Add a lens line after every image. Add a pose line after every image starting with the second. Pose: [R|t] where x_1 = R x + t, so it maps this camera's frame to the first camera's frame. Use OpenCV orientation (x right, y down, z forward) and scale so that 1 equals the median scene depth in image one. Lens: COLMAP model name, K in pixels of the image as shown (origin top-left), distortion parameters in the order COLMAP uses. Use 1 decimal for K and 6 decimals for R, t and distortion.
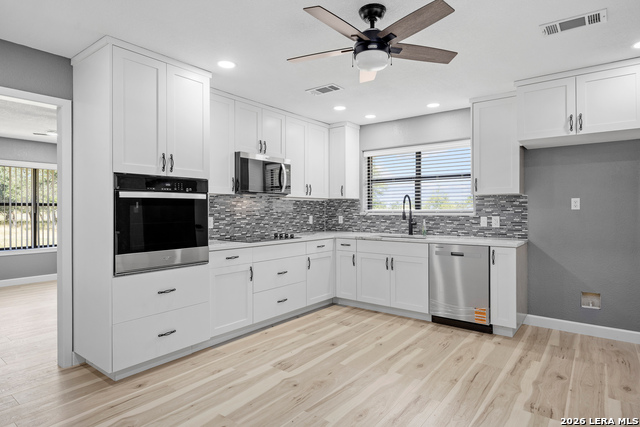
lens RADIAL K [[353.7, 0, 320.0], [0, 353.7, 213.5], [0, 0, 1]] dist [0.000314, 0.000138]
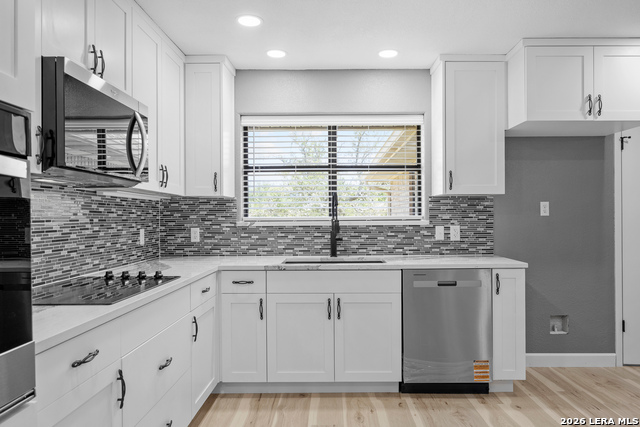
lens RADIAL K [[444.9, 0, 321.7], [0, 444.9, 221.2], [0, 0, 1]] dist [-0.003182, 0.000371]
pose [[0.792857, -0.007601, 0.609361, -0.263401], [0.009692, 0.999953, -0.000138, -0.002912], [-0.609331, 0.006015, 0.792893, 0.424428]]
